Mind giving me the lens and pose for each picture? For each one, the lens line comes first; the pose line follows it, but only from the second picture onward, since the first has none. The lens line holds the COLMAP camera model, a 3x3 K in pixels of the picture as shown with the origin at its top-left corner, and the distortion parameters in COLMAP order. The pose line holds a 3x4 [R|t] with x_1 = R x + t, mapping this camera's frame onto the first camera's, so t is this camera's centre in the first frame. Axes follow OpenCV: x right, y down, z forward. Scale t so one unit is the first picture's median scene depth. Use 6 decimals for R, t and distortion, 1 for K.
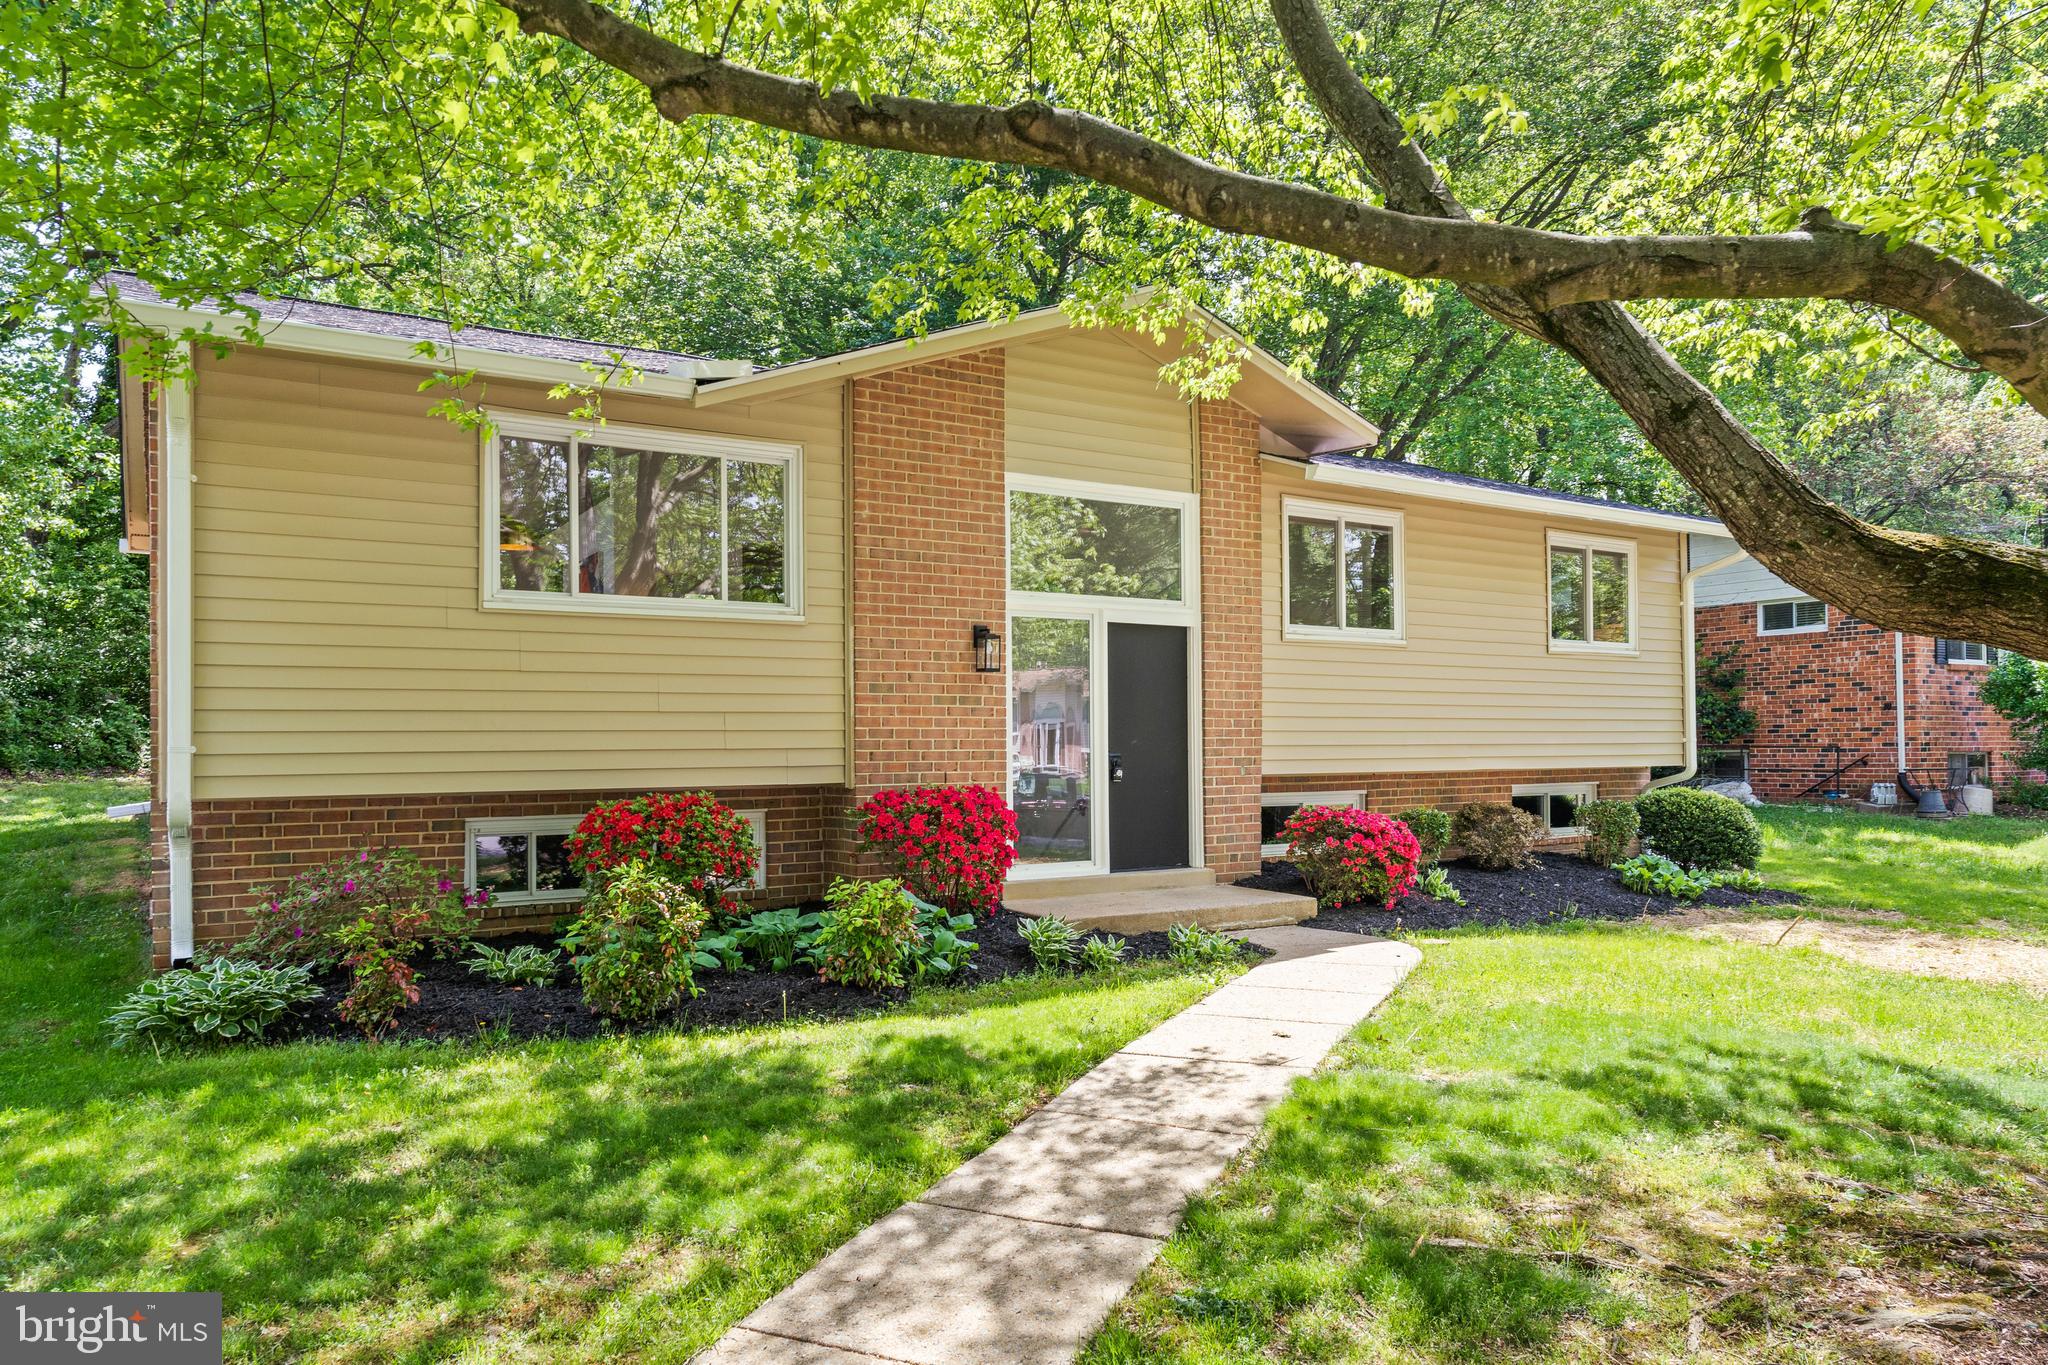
lens RADIAL K [[1366.8, 0, 1024.3], [0, 1366.8, 728.3], [0, 0, 1]] dist [-0.001461, -0.001169]
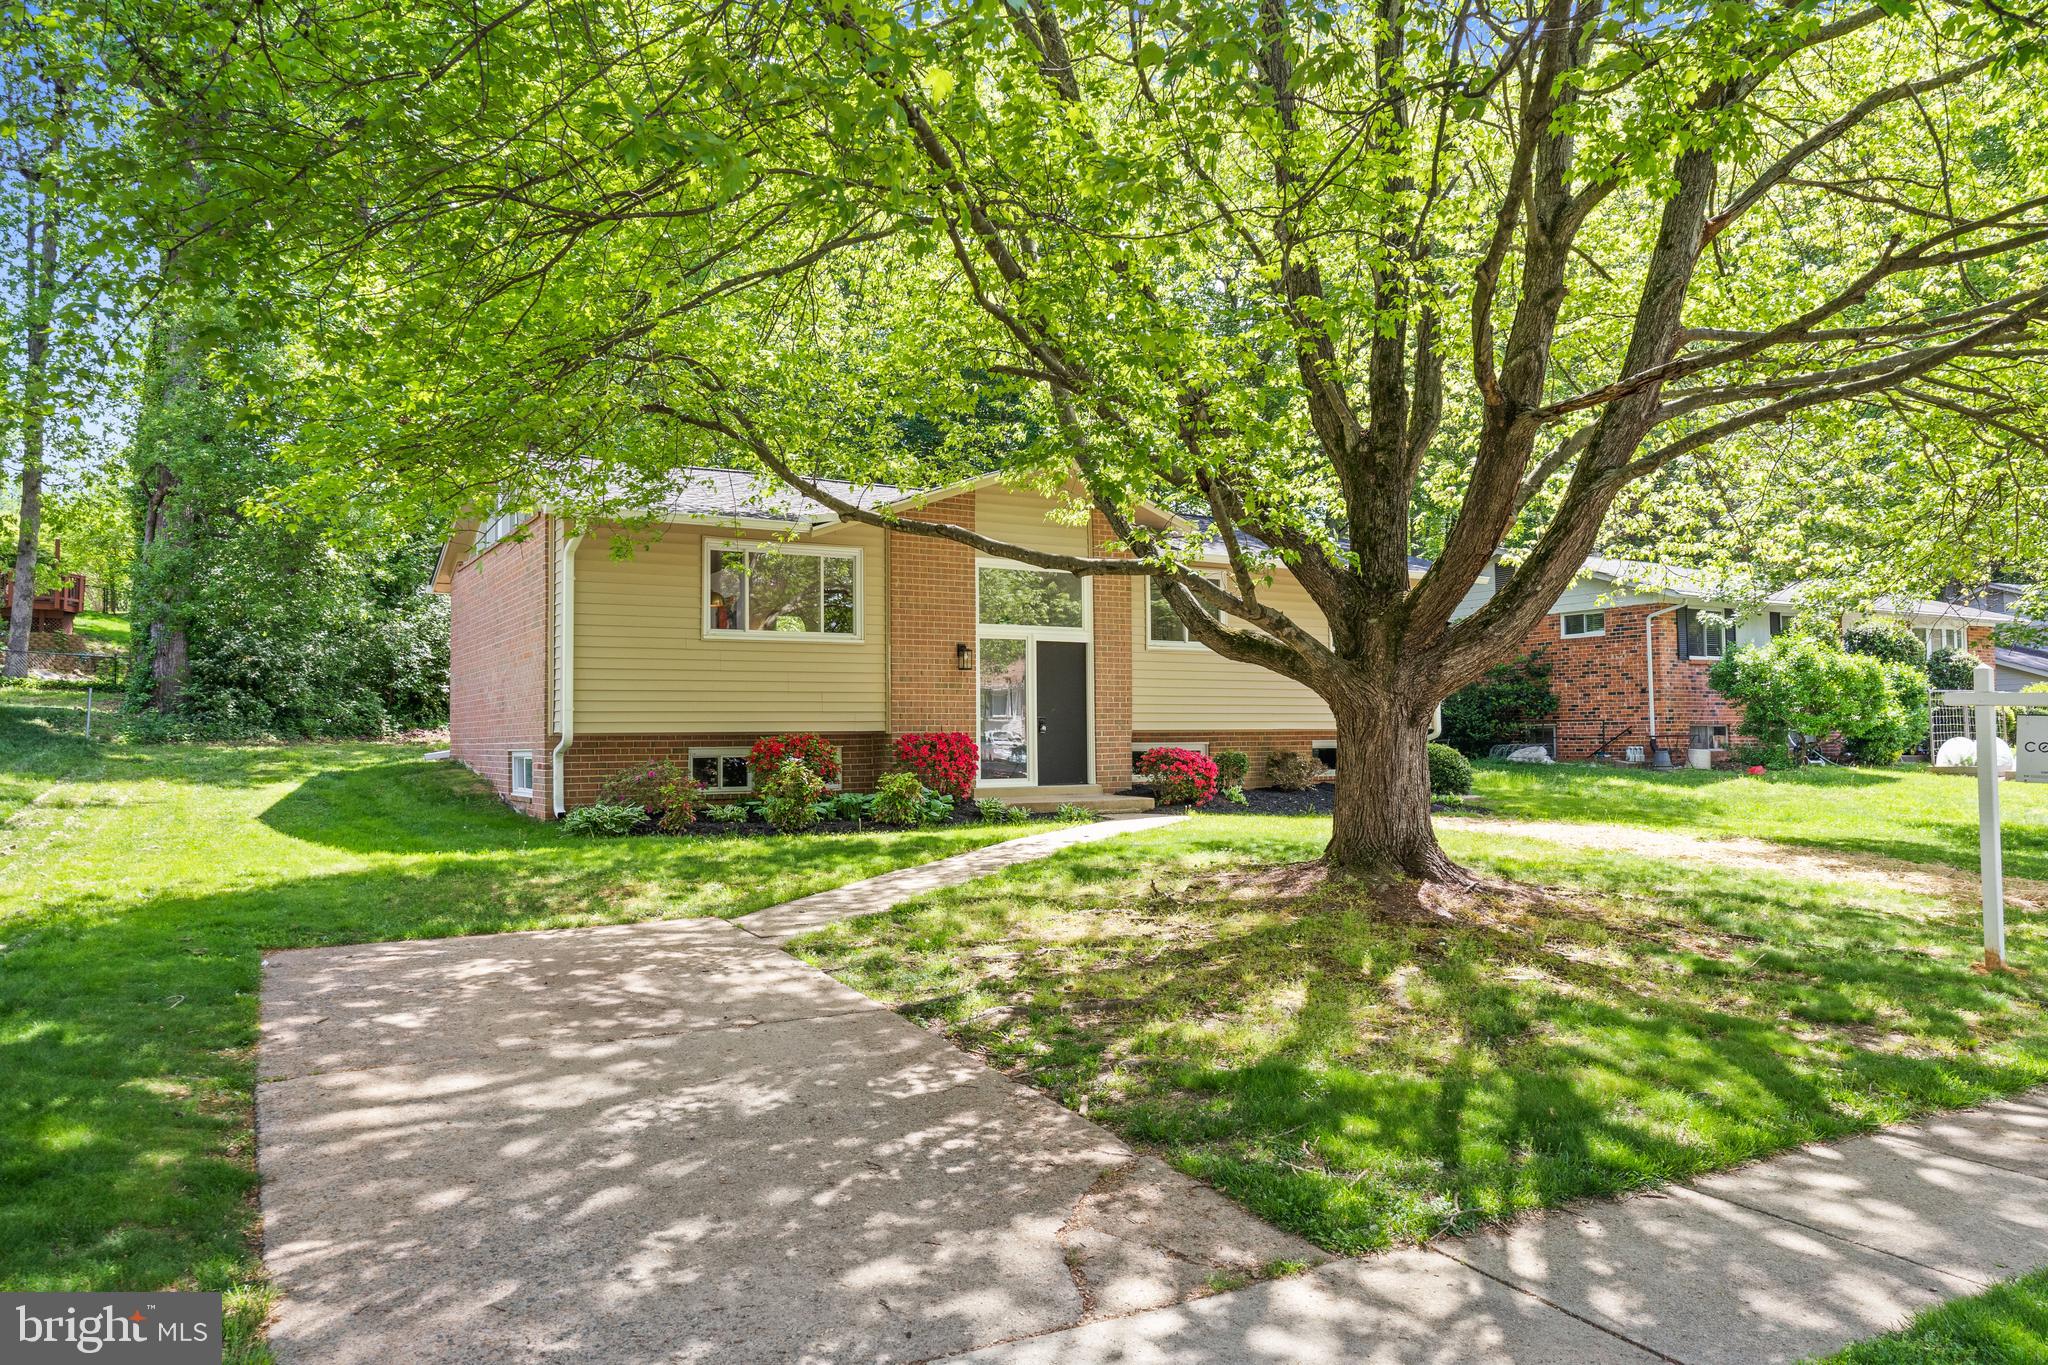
lens RADIAL K [[1366.8, 0, 1024.3], [0, 1366.8, 728.3], [0, 0, 1]] dist [-0.001461, -0.001169]
pose [[0.999675, -0.001385, -0.025449, 0.095265], [0.001567, 0.999973, 0.007124, 0.022056], [0.025439, -0.007162, 0.999651, -0.782065]]
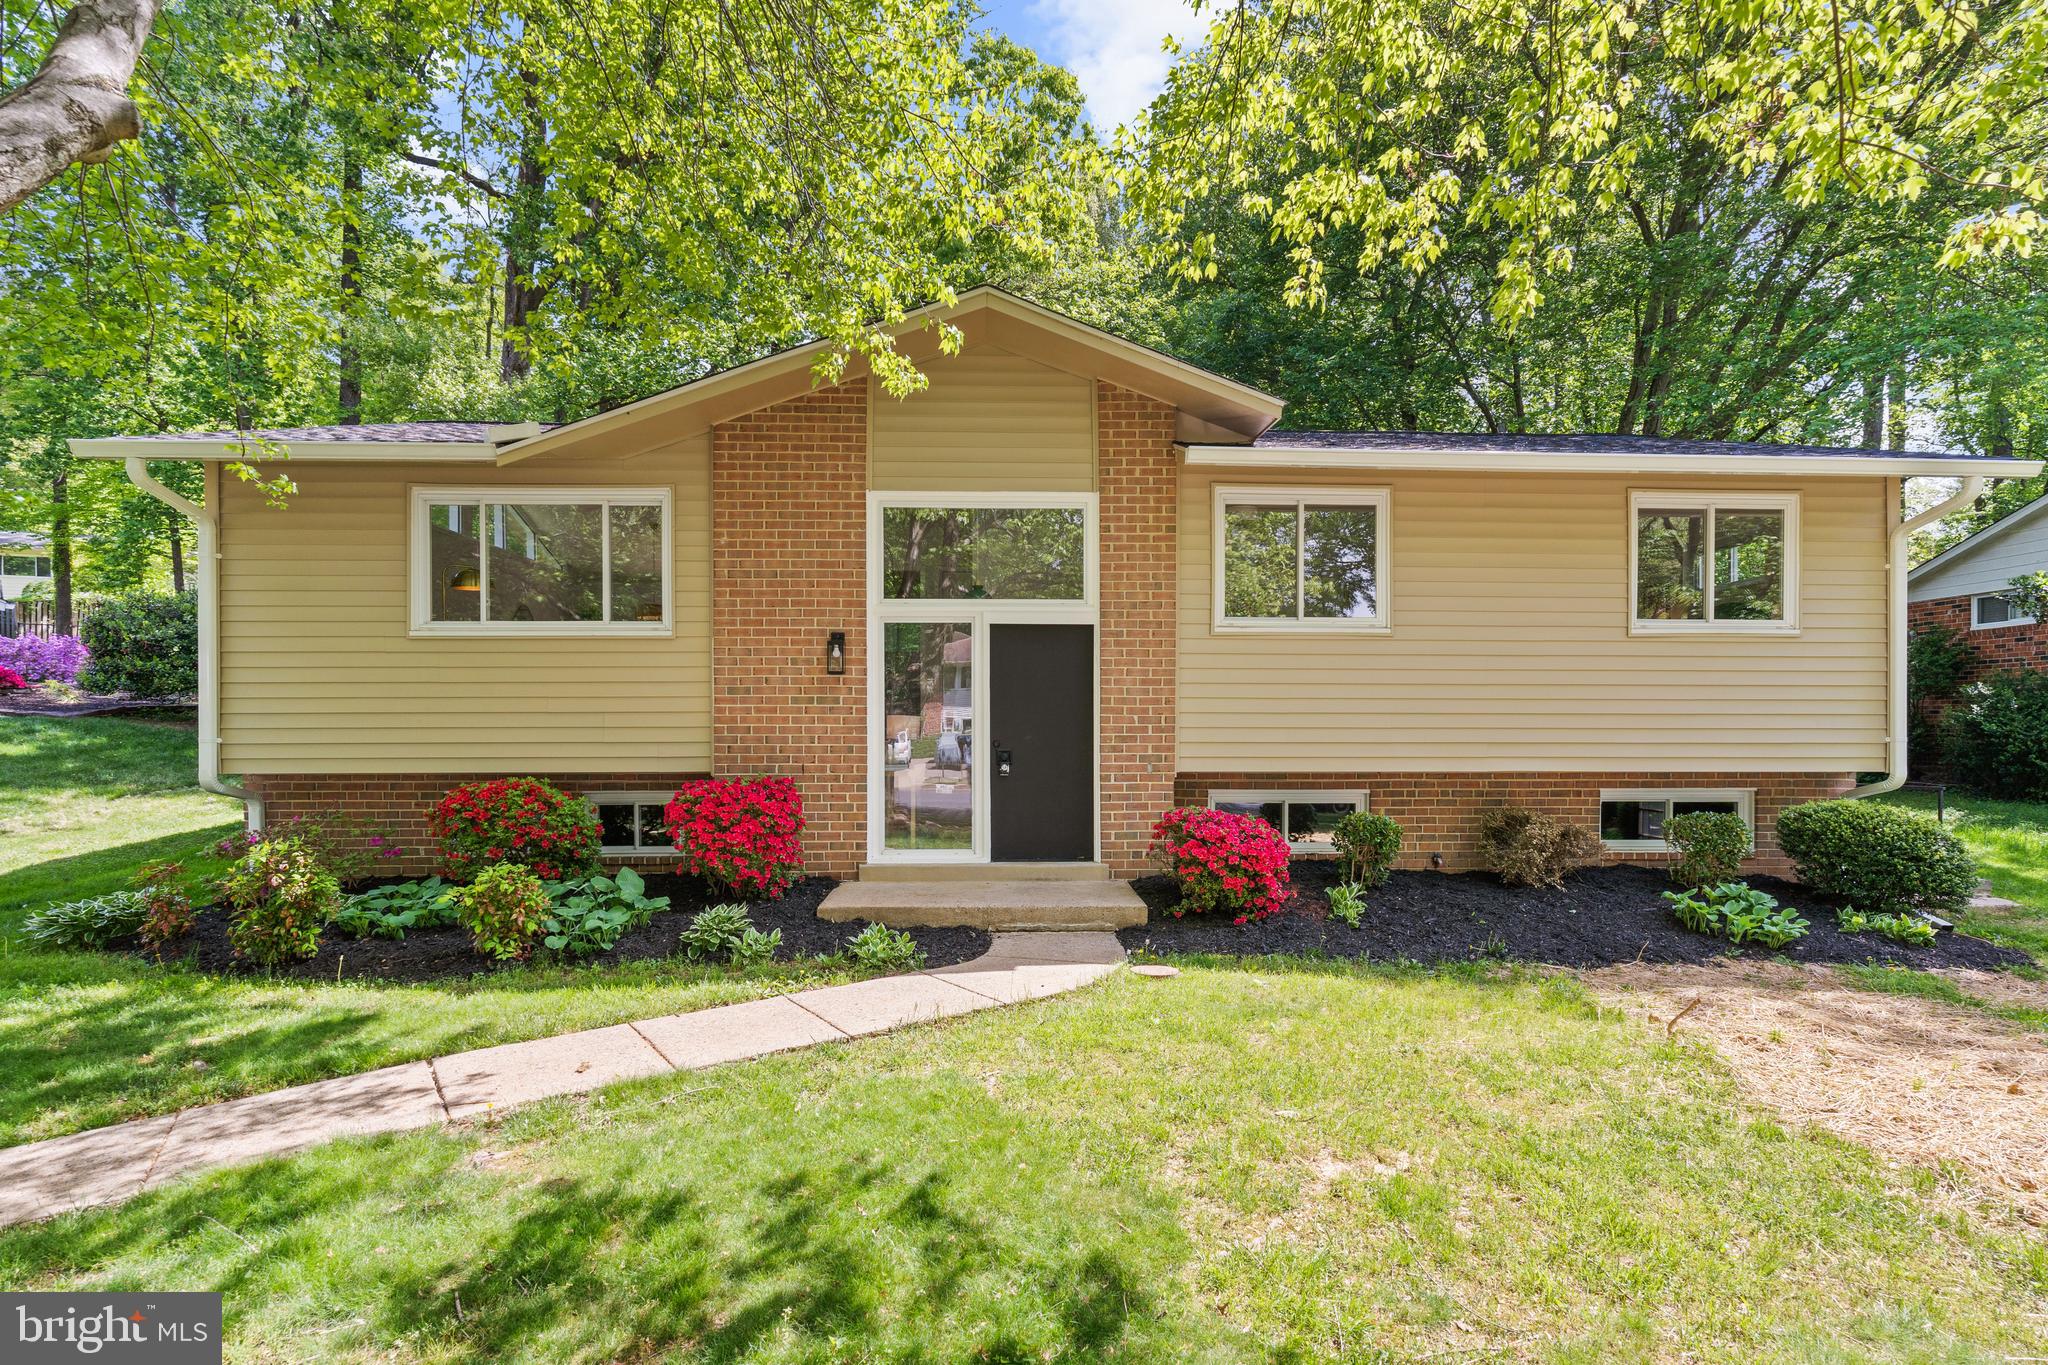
lens RADIAL K [[1003.7, 0, 1027.0], [0, 1003.7, 727.3], [0, 0, 1]] dist [0.001707, -0.009294]
pose [[0.864510, 0.006553, -0.502573, 0.503413], [0.000561, 0.999902, 0.014001, -0.009501], [0.502615, -0.012386, 0.864422, 0.367970]]
